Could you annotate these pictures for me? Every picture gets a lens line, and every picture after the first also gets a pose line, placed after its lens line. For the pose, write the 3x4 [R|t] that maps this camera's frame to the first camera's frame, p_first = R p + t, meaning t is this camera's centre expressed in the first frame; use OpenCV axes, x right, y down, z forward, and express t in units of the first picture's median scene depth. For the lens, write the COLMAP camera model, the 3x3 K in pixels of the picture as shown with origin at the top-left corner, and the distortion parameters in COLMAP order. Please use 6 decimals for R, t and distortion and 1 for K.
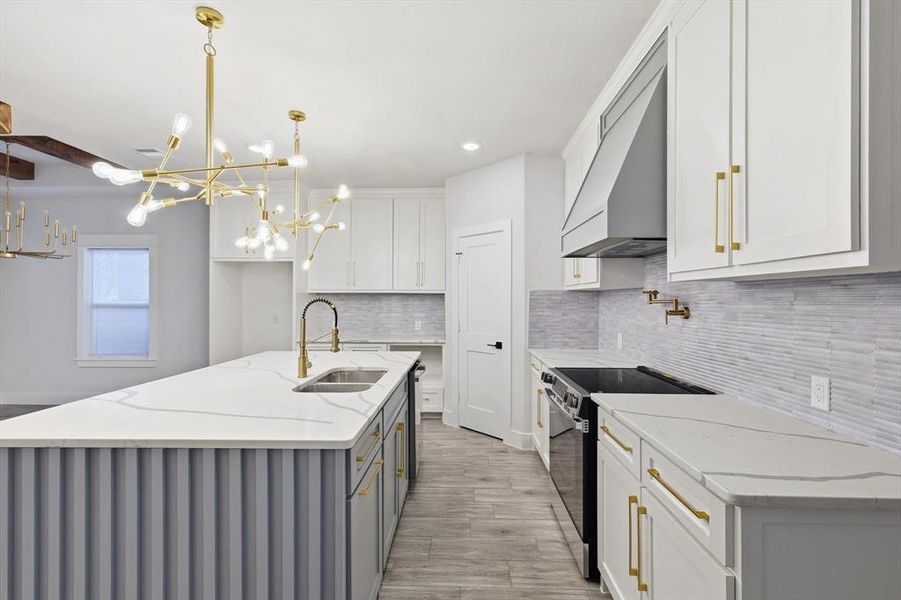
lens RADIAL K [[397.8, 0, 452.3], [0, 397.8, 300.2], [0, 0, 1]] dist [0.005446, -0.000628]
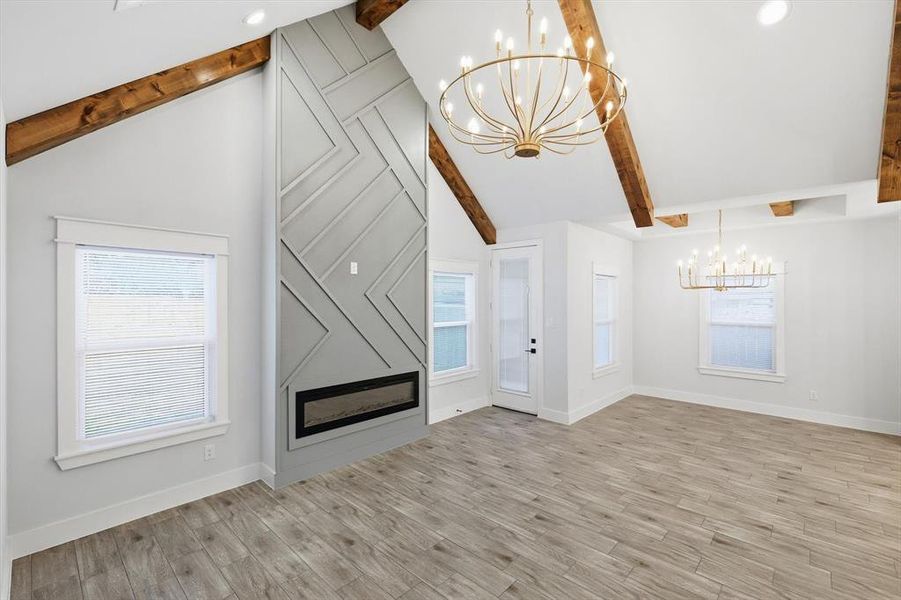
lens RADIAL K [[397.8, 0, 450.7], [0, 397.8, 295.6], [0, 0, 1]] dist [0.005446, -0.000628]
pose [[0.751040, -0.002720, -0.660251, -1.207167], [-0.002941, 0.999968, -0.007465, -0.101208], [0.660250, 0.007548, 0.751008, -0.717594]]
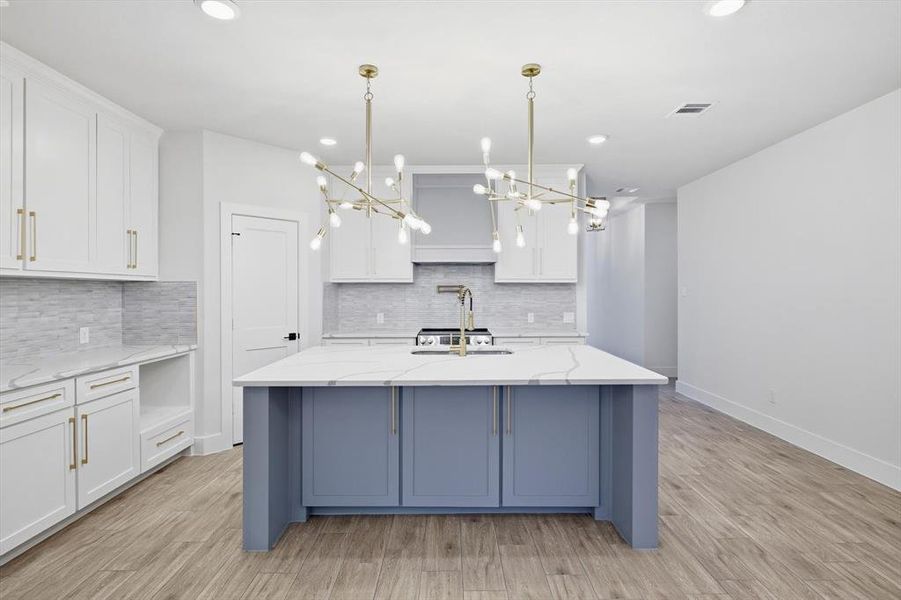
lens RADIAL K [[440.5, 0, 447.8], [0, 440.5, 293.2], [0, 0, 1]] dist [-0.001166, 0.001816]
pose [[-0.021858, -0.005722, 0.999745, -1.246631], [0.003932, 0.999975, 0.005810, 0.001081], [-0.999753, 0.004058, -0.021835, 0.807803]]
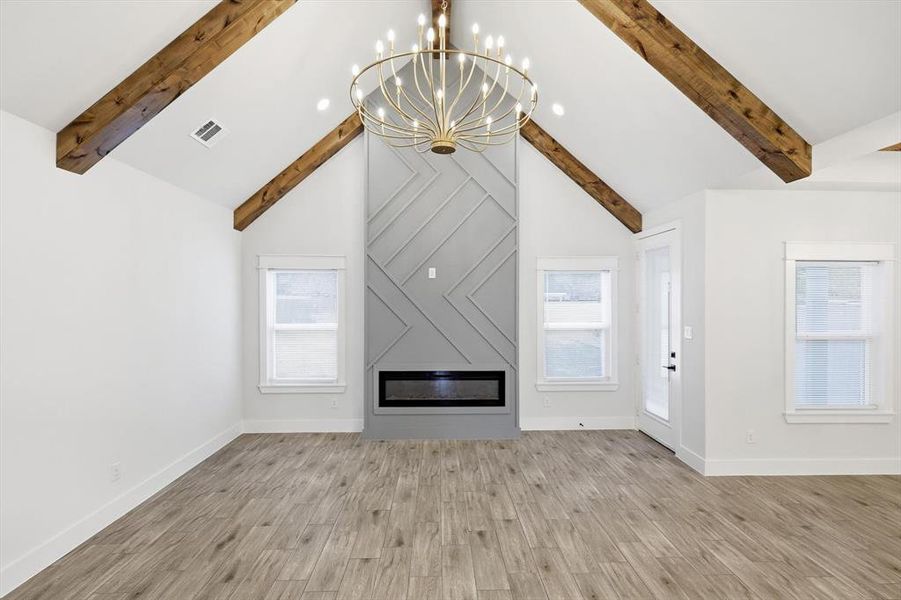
lens RADIAL K [[397.8, 0, 448.4], [0, 397.8, 301.8], [0, 0, 1]] dist [0.005446, -0.000628]
pose [[0.058959, 0.003684, -0.998254, -0.780315], [-0.002480, 0.999991, 0.003543, -0.096261], [0.998257, 0.002267, 0.058968, 0.052117]]
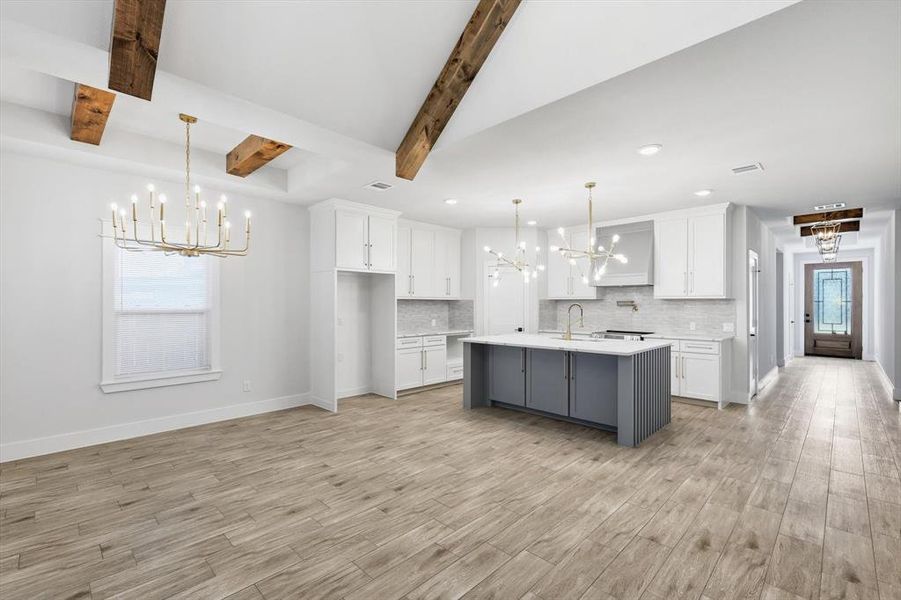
lens RADIAL K [[397.8, 0, 455.3], [0, 397.8, 305.9], [0, 0, 1]] dist [0.005446, -0.000628]
pose [[0.676209, -0.004160, 0.736698, -1.786081], [0.001423, 0.999990, 0.004340, -0.002655], [-0.736708, -0.001886, 0.676208, -0.003184]]
